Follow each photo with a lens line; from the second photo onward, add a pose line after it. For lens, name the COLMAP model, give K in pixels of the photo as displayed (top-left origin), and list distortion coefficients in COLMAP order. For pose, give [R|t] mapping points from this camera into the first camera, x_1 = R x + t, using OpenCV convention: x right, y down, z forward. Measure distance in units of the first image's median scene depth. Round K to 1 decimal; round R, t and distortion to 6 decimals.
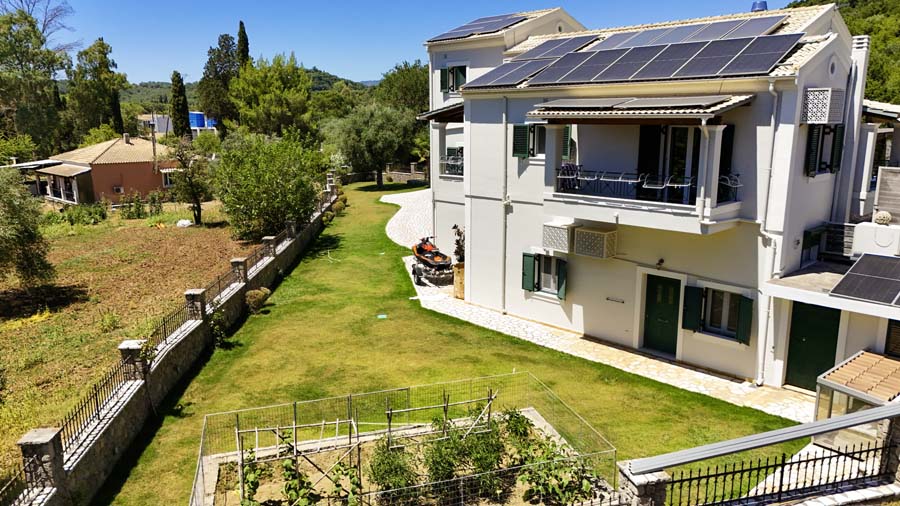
lens RADIAL K [[652.8, 0, 450.0], [0, 652.8, 253.0], [0, 0, 1]] dist [0.063943, -0.000522]
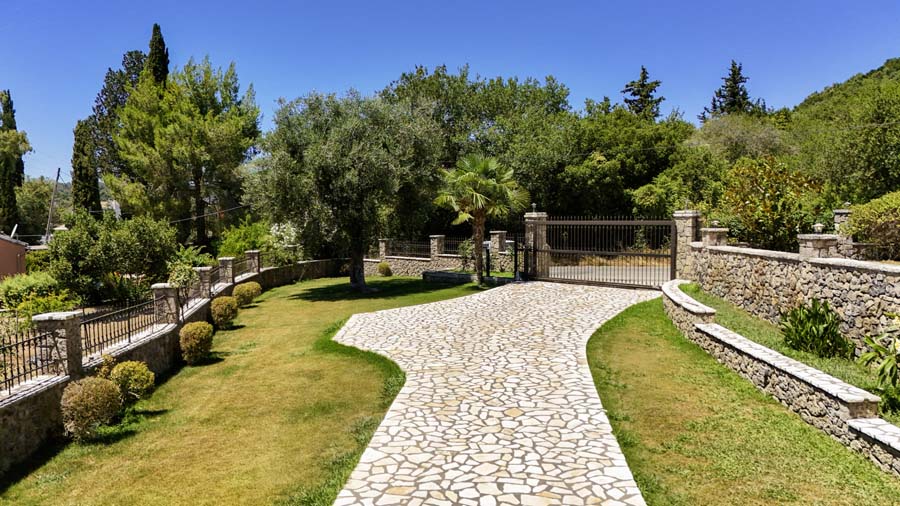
lens RADIAL K [[652.8, 0, 450.0], [0, 652.8, 253.0], [0, 0, 1]] dist [0.063943, -0.000522]
pose [[0.999792, -0.008527, -0.018529, -0.039305], [0.005682, 0.988900, -0.148473, -0.059686], [0.019590, 0.148337, 0.988743, 0.566914]]
